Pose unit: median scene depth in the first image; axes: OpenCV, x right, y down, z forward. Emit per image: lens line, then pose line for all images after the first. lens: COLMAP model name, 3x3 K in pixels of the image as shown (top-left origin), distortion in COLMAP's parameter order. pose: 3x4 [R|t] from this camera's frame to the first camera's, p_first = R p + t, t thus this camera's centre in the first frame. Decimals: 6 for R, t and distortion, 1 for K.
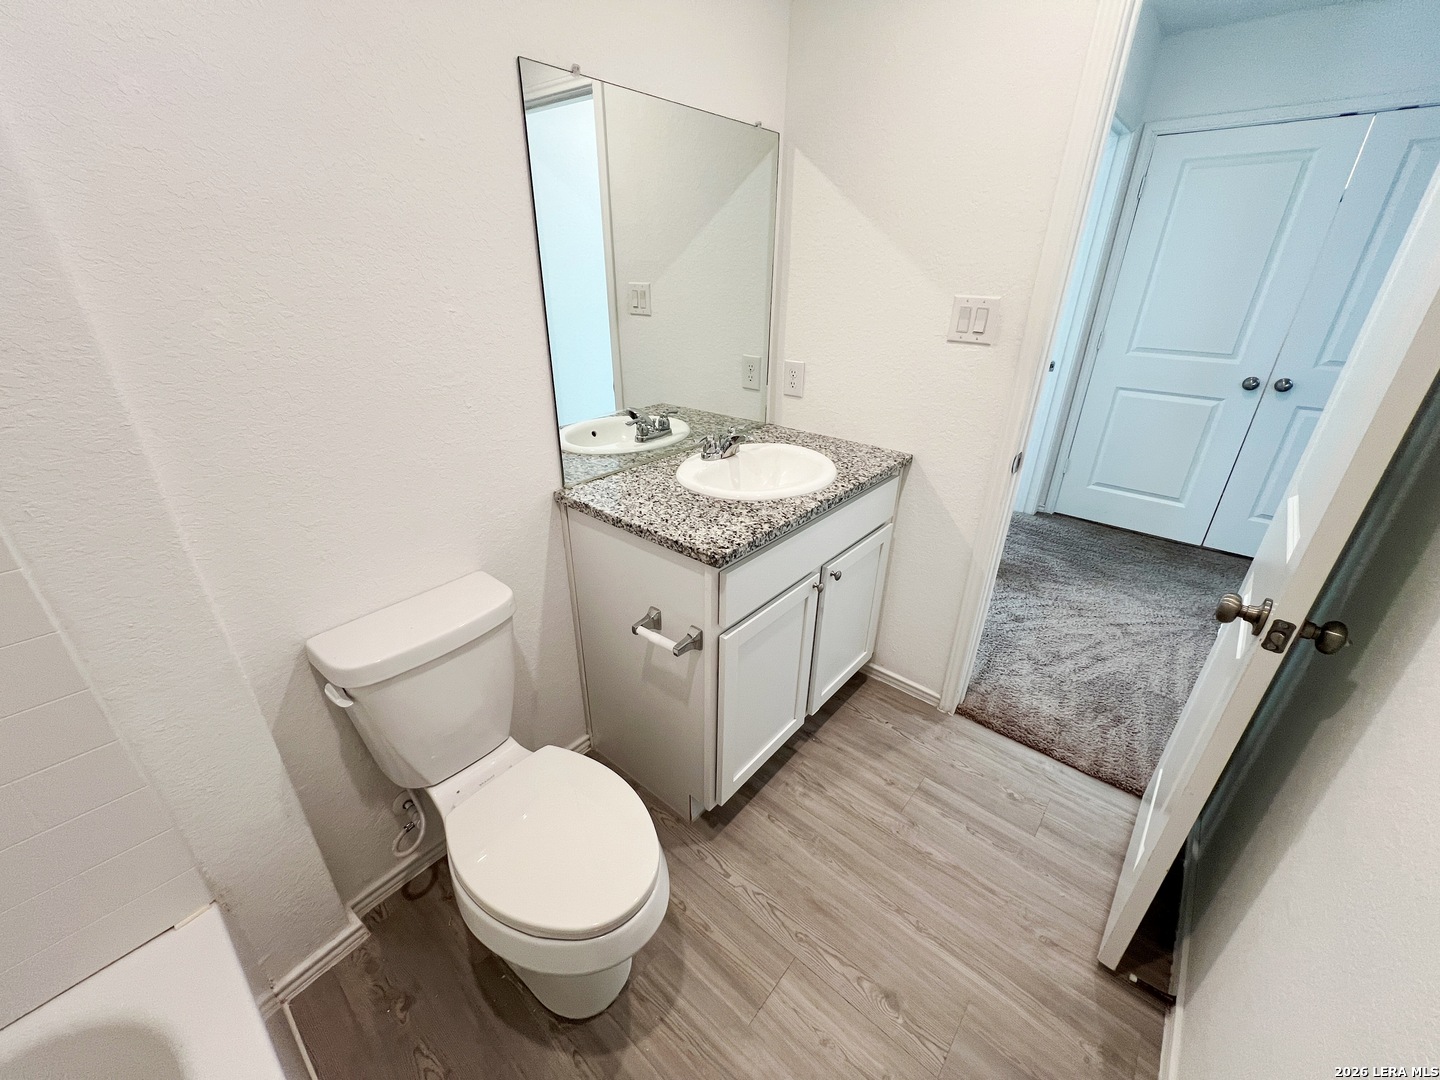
lens RADIAL K [[580.2, 0, 723.6], [0, 580.2, 531.9], [0, 0, 1]] dist [0.002657, -0.000126]
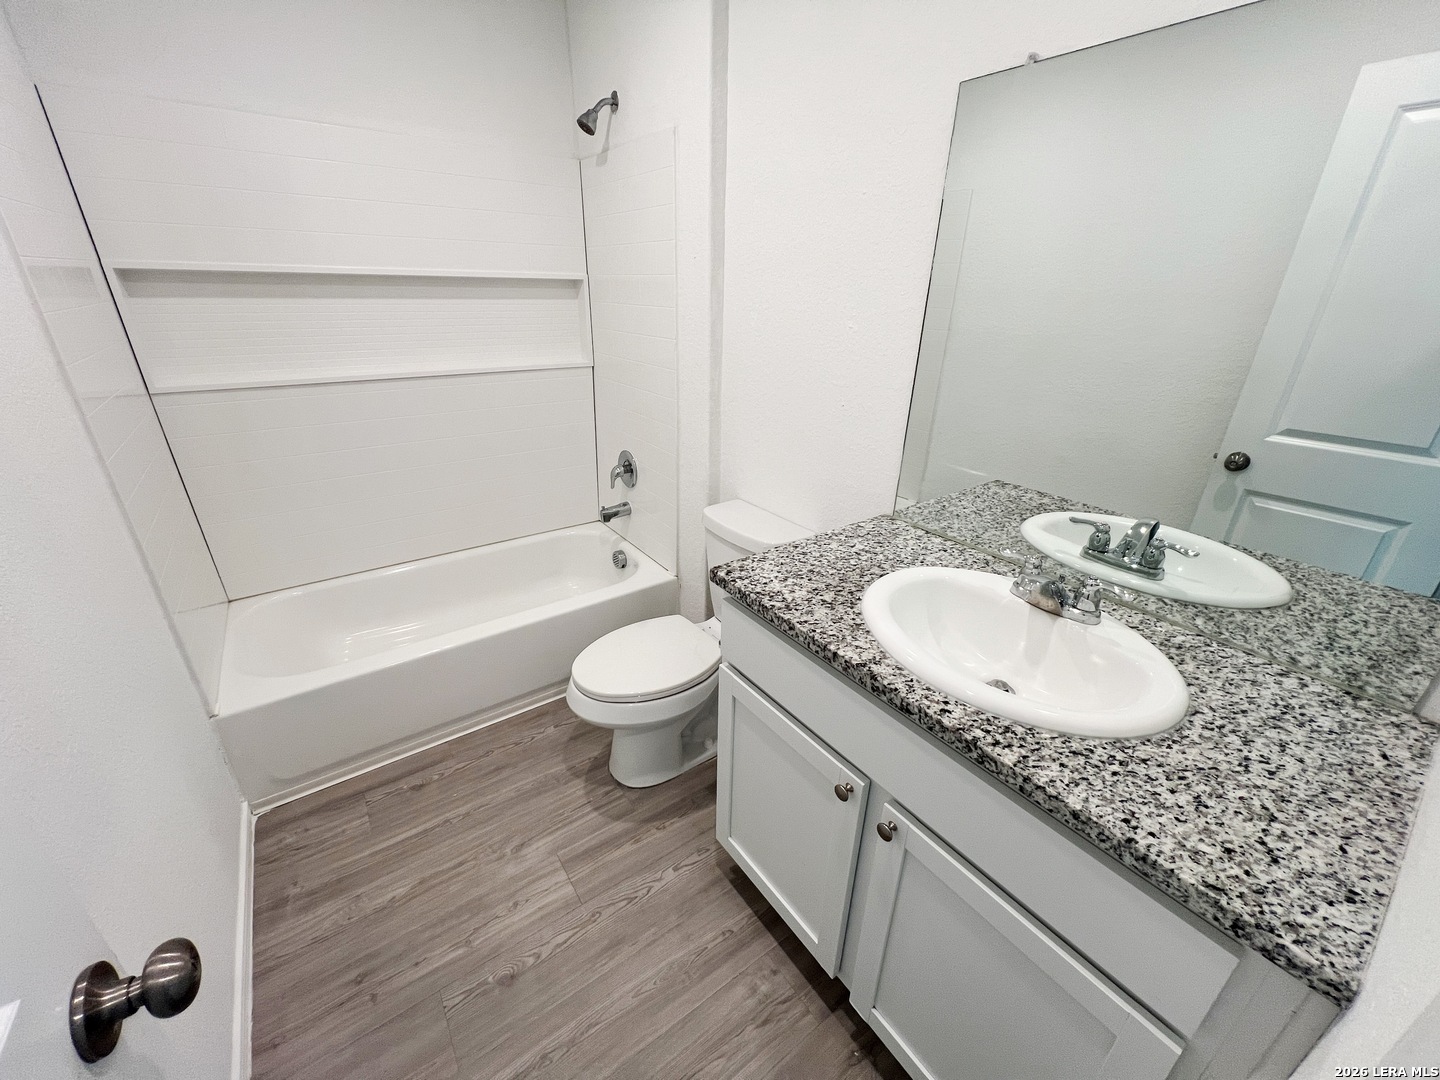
lens RADIAL K [[577.4, 0, 721.2], [0, 577.4, 545.4], [0, 0, 1]] dist [0.000382, 0.000633]
pose [[-0.237712, 0.380523, -0.893698, 0.685000], [-0.433121, 0.782014, 0.448174, -0.351919], [0.869424, 0.493616, -0.021081, 0.808347]]
